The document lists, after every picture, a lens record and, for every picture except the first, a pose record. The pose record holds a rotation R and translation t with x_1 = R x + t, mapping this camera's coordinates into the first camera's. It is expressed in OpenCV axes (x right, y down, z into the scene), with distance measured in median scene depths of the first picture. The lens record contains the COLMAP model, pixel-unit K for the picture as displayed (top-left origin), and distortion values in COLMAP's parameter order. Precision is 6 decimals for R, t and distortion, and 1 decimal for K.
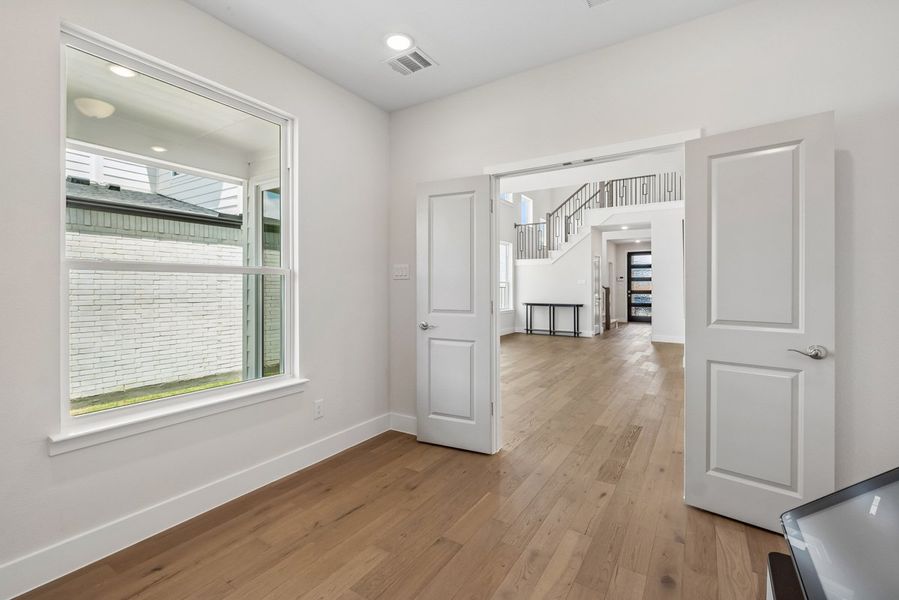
lens RADIAL K [[395.3, 0, 448.6], [0, 395.3, 284.9], [0, 0, 1]] dist [0.000324, -0.000094]
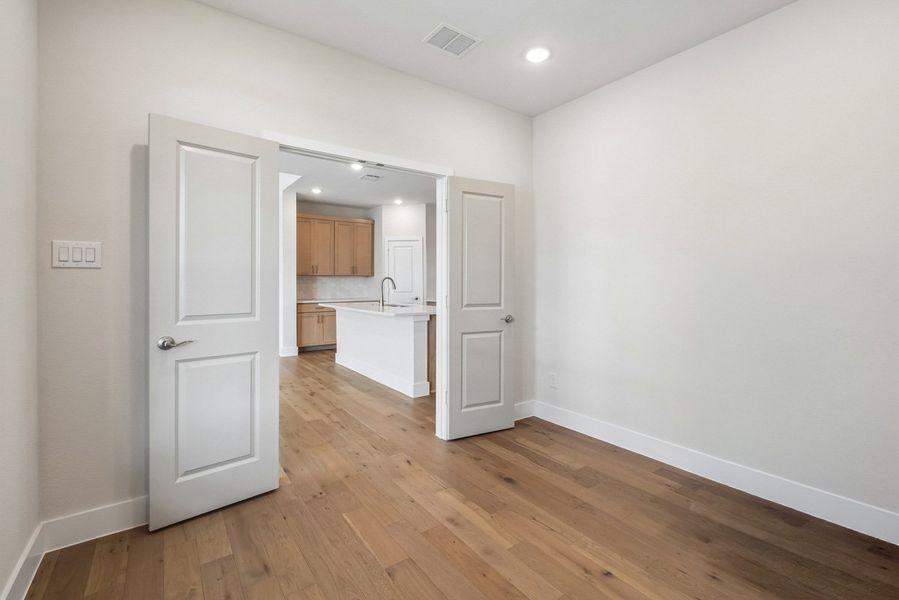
lens RADIAL K [[403.1, 0, 449.4], [0, 403.1, 281.2], [0, 0, 1]] dist [-0.000708, -0.000181]
pose [[0.372782, 0.002541, 0.927915, -0.722323], [-0.003454, 0.999993, -0.001351, 0.004952], [-0.927913, -0.002701, 0.372788, 0.496565]]
